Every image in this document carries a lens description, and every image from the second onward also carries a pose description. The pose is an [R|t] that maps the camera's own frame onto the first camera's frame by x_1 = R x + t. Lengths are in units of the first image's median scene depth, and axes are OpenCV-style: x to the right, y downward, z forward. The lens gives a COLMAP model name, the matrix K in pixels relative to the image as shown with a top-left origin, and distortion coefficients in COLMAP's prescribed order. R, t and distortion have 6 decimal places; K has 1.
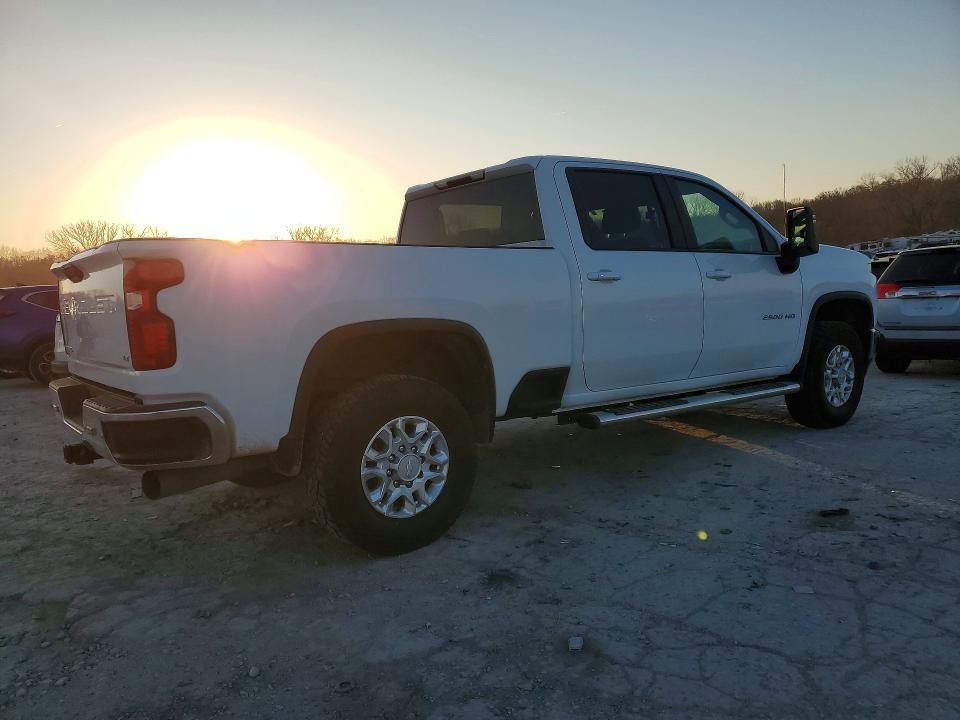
lens RADIAL K [[753.1, 0, 484.0], [0, 753.1, 360.2], [0, 0, 1]] dist [0.024857, 0.005970]
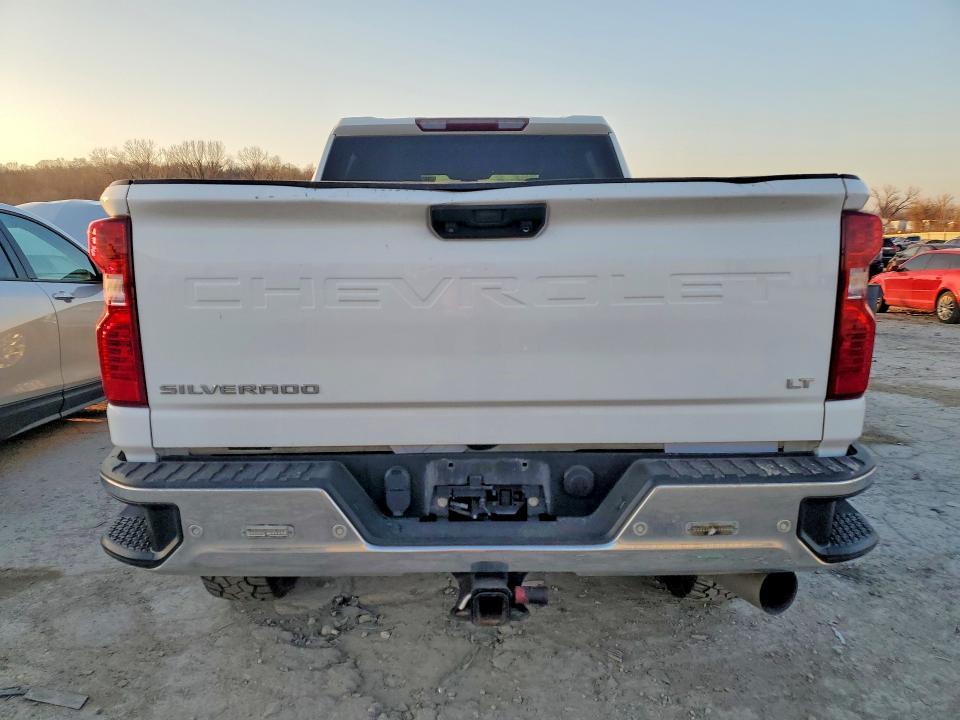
lens RADIAL K [[753.1, 0, 442.8], [0, 753.1, 364.1], [0, 0, 1]] dist [0.024857, 0.005970]
pose [[0.585549, -0.078540, 0.806823, -0.925668], [0.047856, 0.996909, 0.062312, -0.054756], [-0.809223, 0.002125, 0.587497, 0.750492]]
